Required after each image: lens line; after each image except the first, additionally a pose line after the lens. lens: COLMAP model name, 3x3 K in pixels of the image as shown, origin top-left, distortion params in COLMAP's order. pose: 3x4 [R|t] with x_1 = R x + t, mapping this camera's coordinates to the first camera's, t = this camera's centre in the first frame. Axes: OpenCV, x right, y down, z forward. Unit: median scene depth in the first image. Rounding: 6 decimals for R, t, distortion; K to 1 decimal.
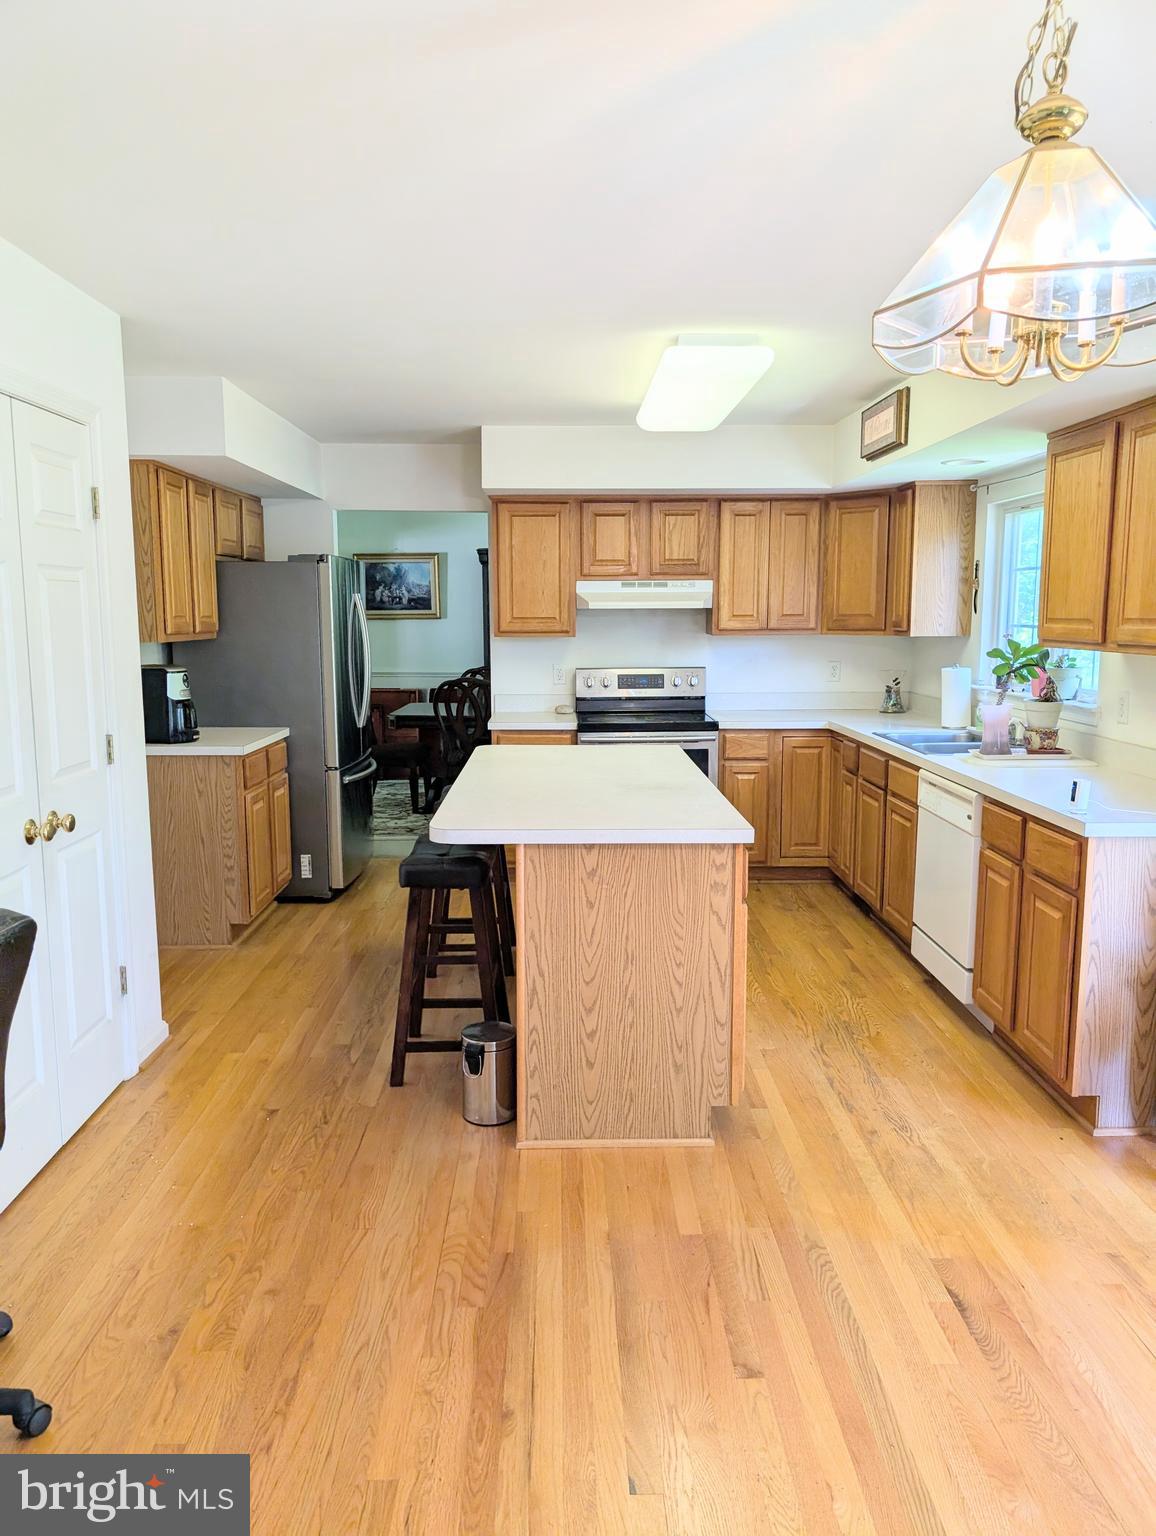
lens RADIAL K [[1105.4, 0, 576.8], [0, 1105.4, 755.4], [0, 0, 1]] dist [0.041566, -0.035795]
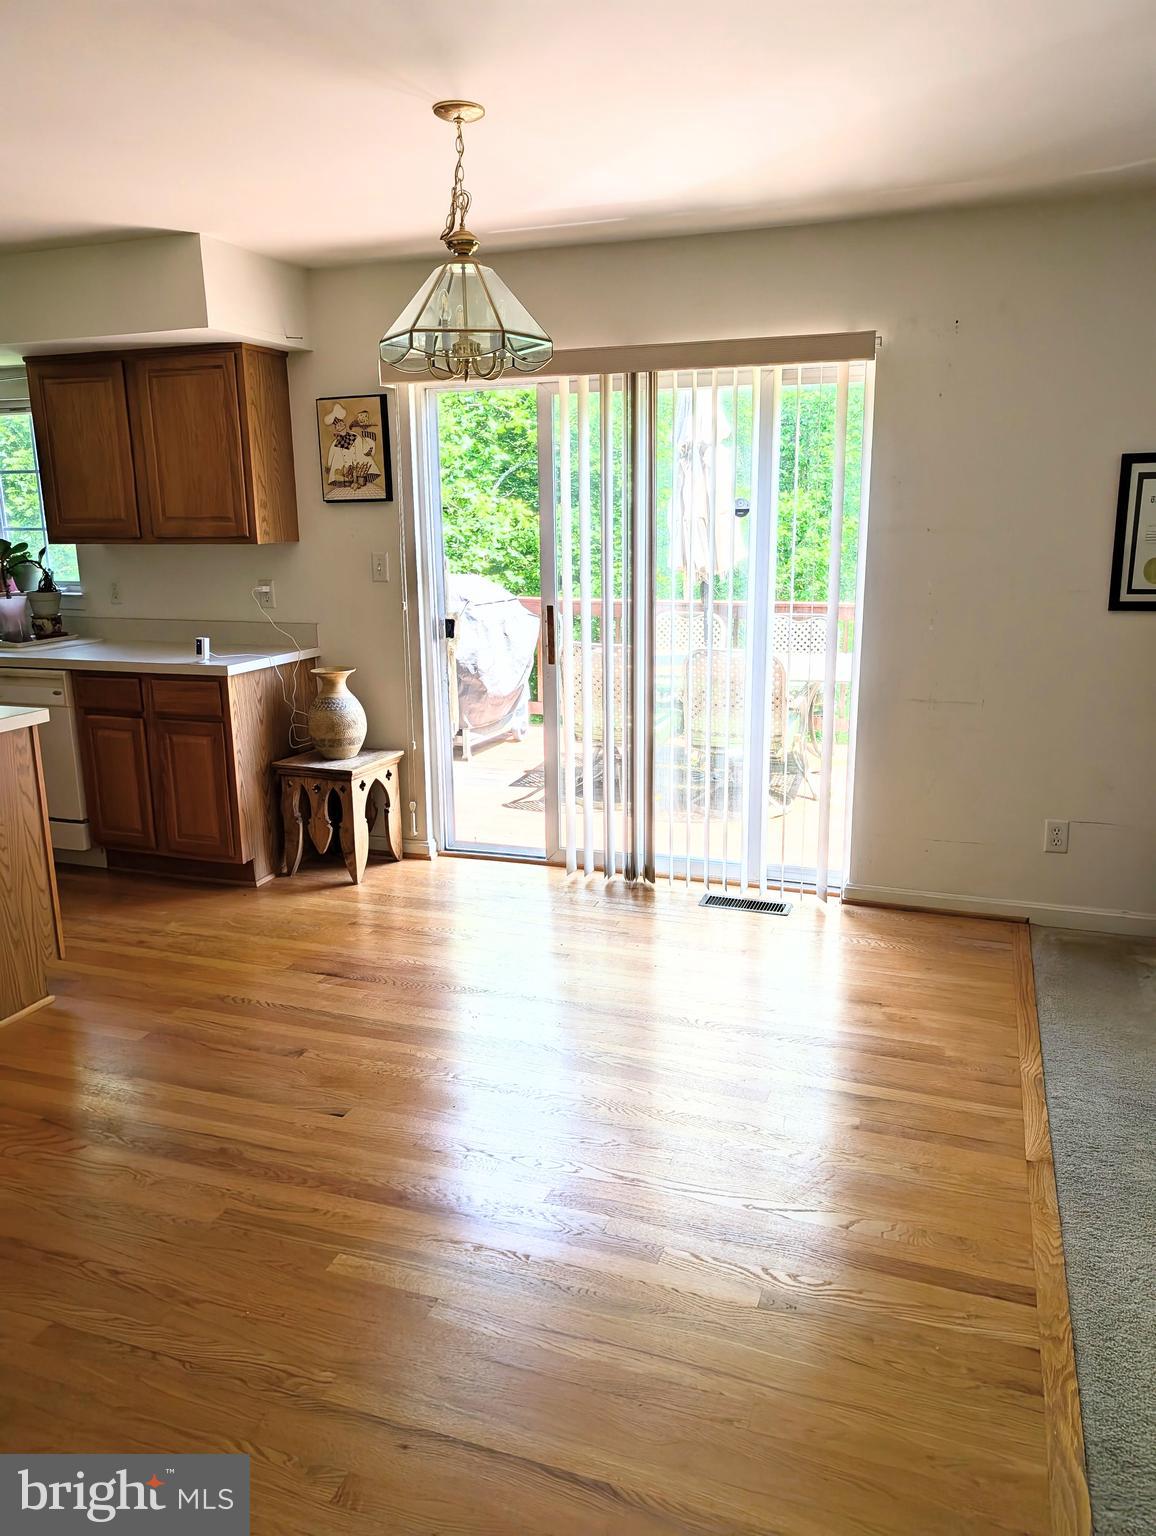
lens RADIAL K [[1105.4, 0, 585.8], [0, 1105.4, 772.5], [0, 0, 1]] dist [0.041566, -0.035795]
pose [[0.342697, -0.215414, 0.914416, -0.672577], [0.127594, 0.975009, 0.181870, -0.005616], [-0.930741, 0.054348, 0.361618, 0.089933]]
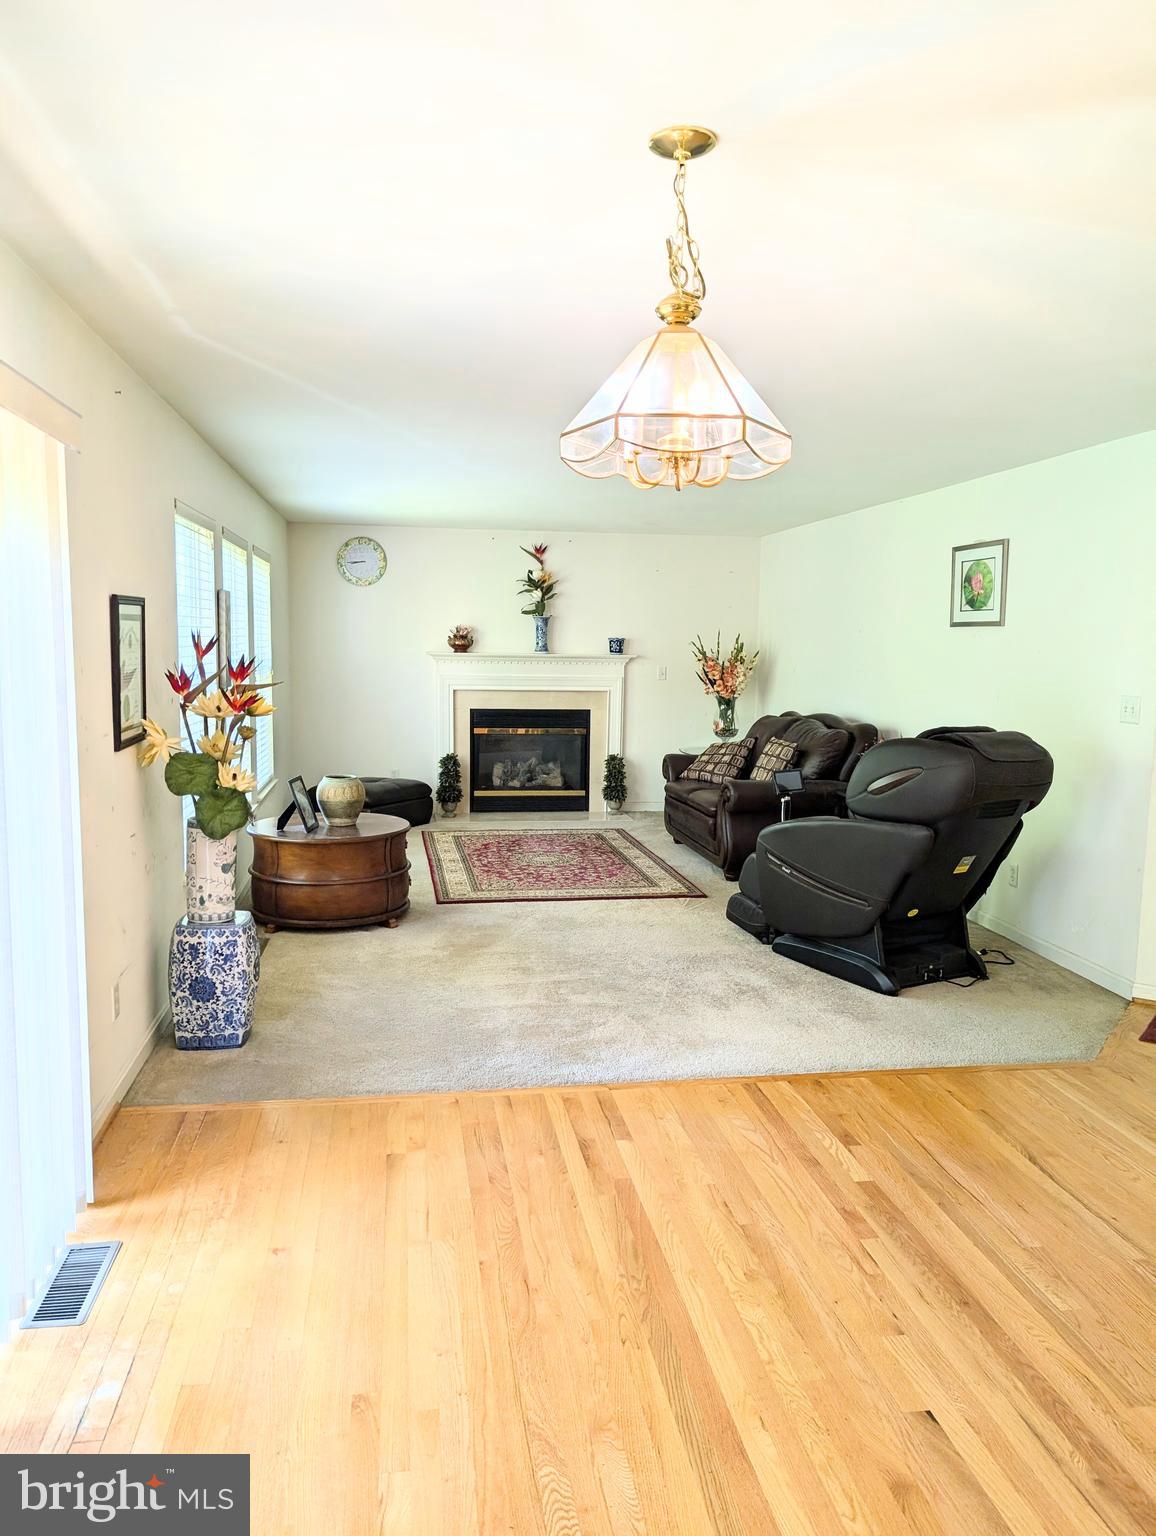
lens RADIAL K [[1105.4, 0, 589.9], [0, 1105.4, 764.8], [0, 0, 1]] dist [0.041566, -0.035795]
pose [[-0.988095, 0.008172, -0.153631, 0.355540], [-0.028637, 0.971367, 0.235850, -0.159197], [0.151159, 0.237442, -0.959569, 1.182215]]
